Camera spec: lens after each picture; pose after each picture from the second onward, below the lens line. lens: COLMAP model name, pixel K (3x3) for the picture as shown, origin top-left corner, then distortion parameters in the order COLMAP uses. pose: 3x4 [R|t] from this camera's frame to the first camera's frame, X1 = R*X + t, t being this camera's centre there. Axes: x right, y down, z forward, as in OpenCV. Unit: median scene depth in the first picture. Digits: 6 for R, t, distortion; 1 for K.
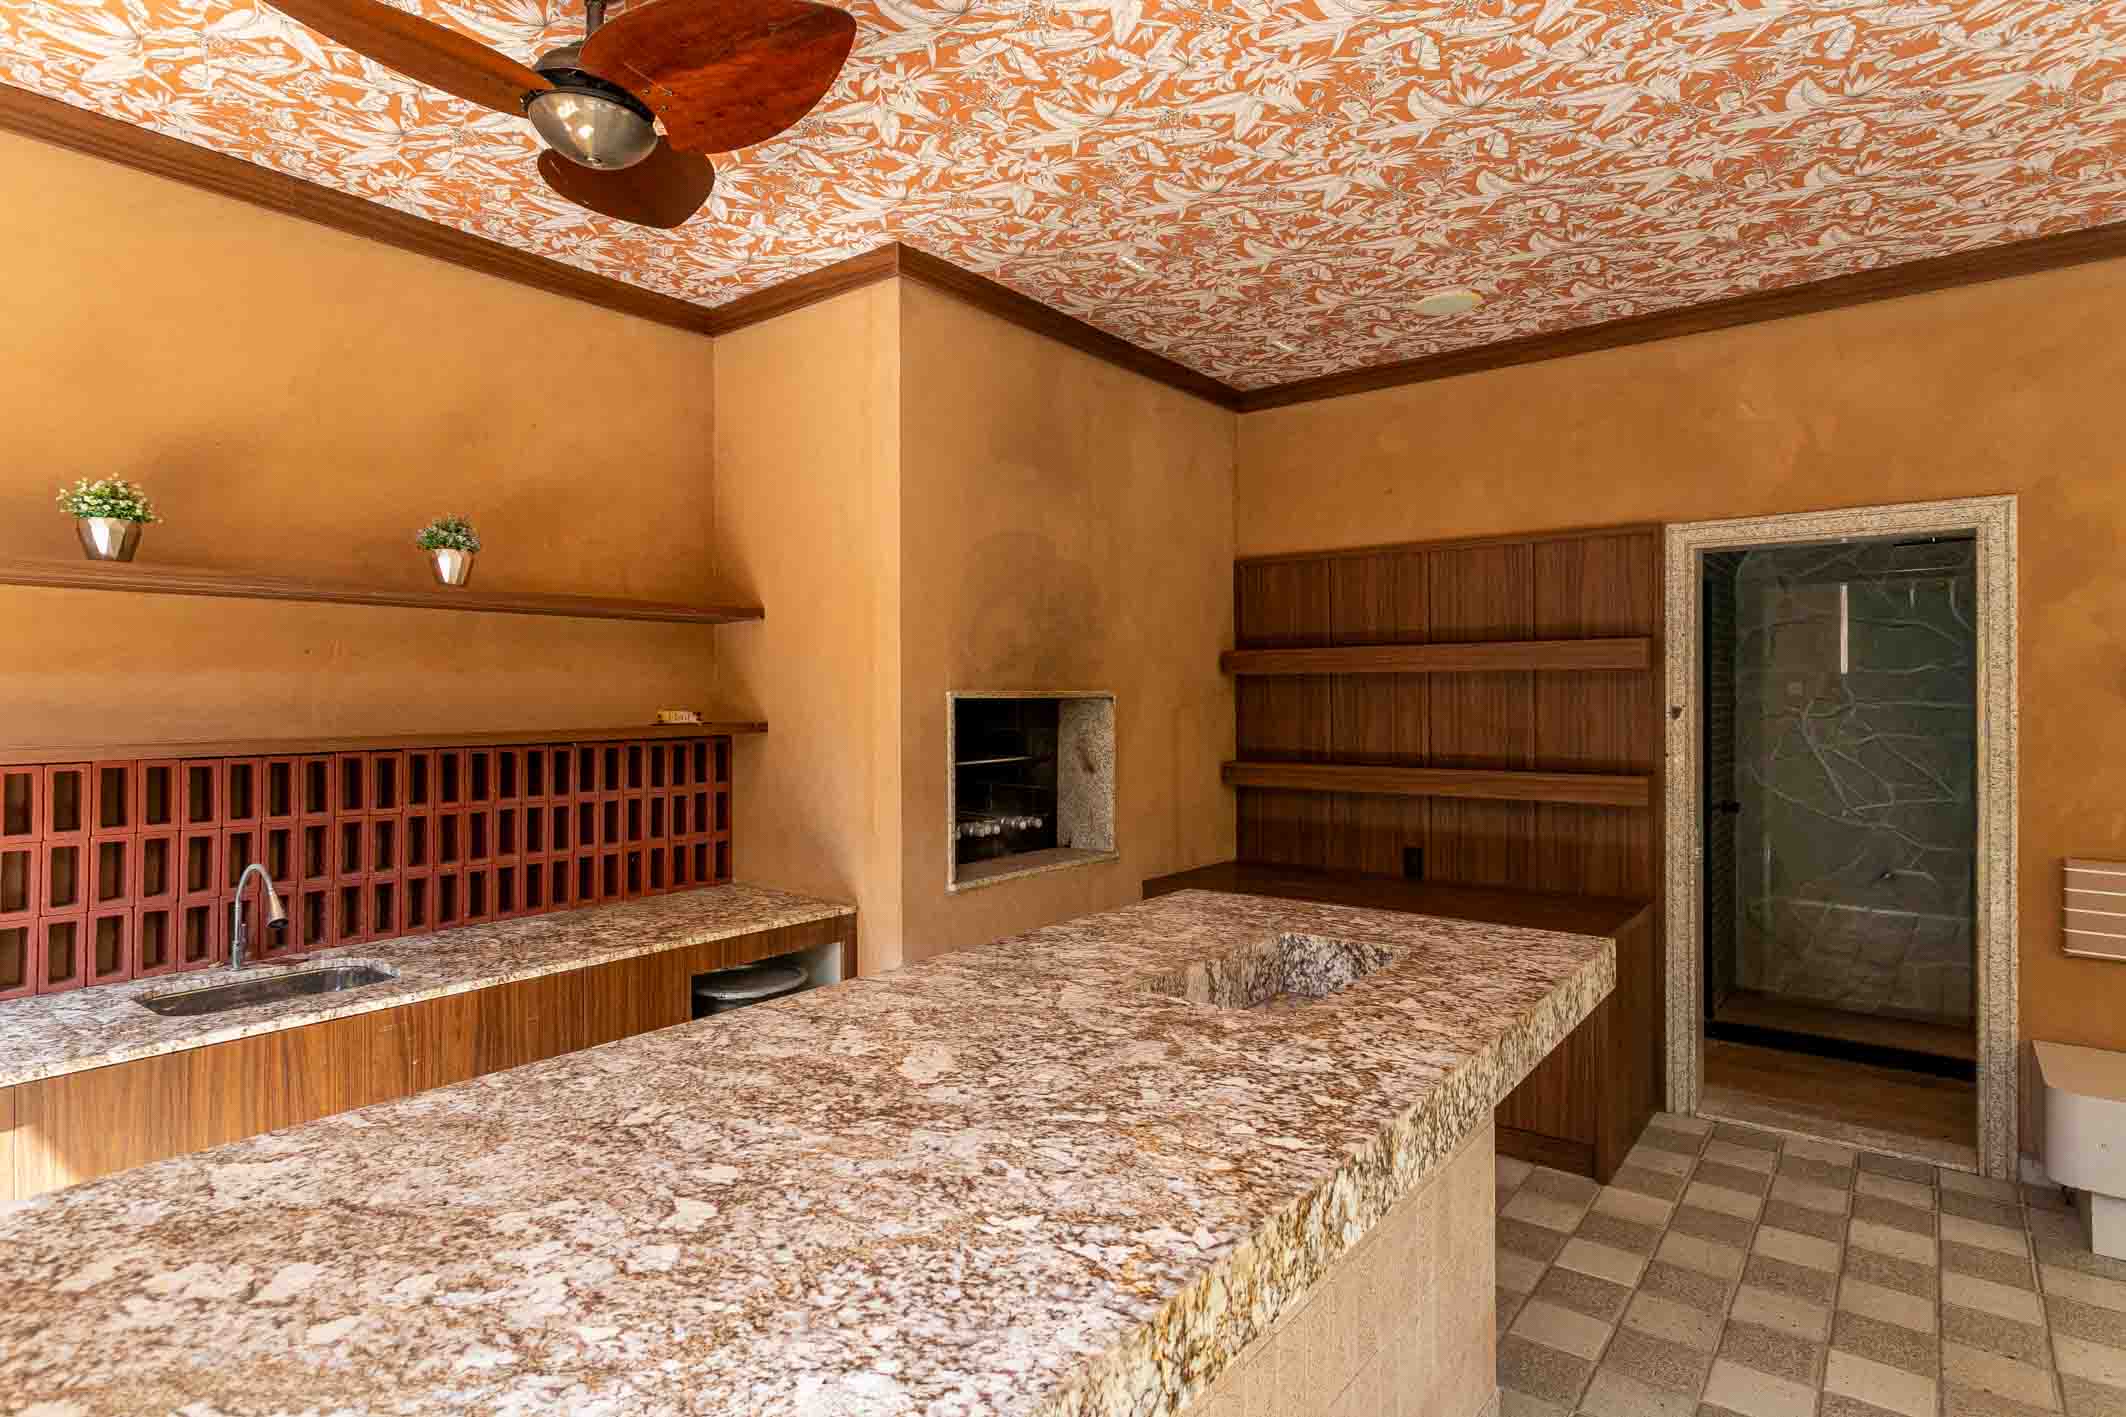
lens RADIAL K [[1094.5, 0, 1063.4], [0, 1094.5, 691.5], [0, 0, 1]] dist [-0.004101, -0.000149]
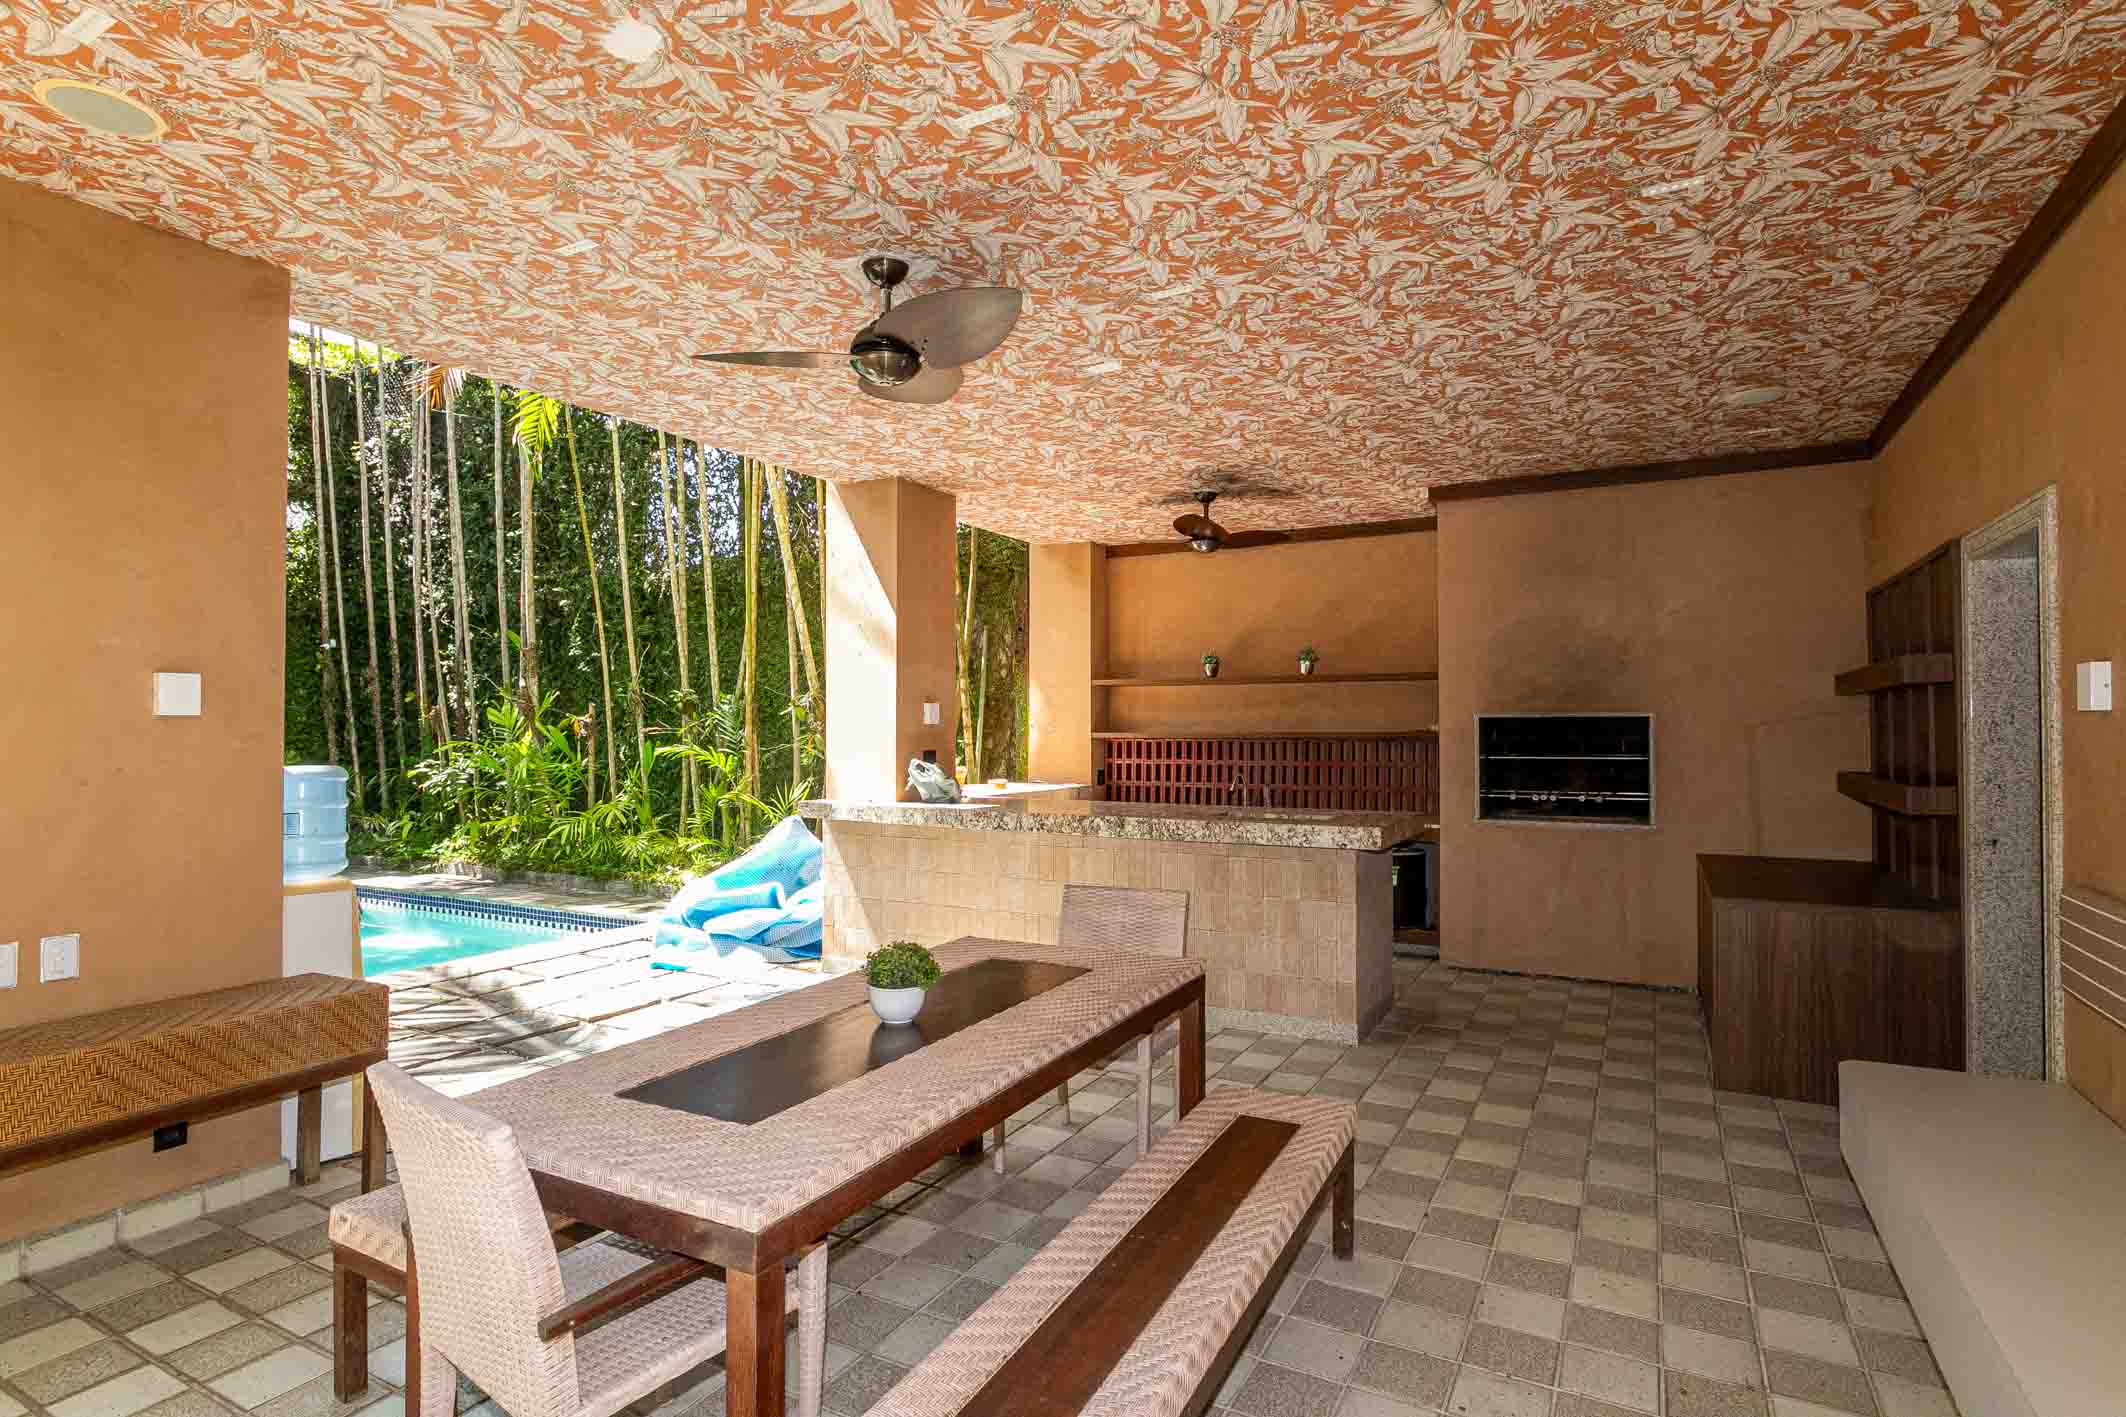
lens RADIAL K [[1094.5, 0, 1061.0], [0, 1094.5, 720.3], [0, 0, 1]] dist [-0.004101, -0.000149]
pose [[0.167805, -0.007429, -0.985792, 1.641129], [0.004024, 0.999968, -0.006851, 0.018472], [0.985812, -0.002817, 0.167829, 0.021023]]
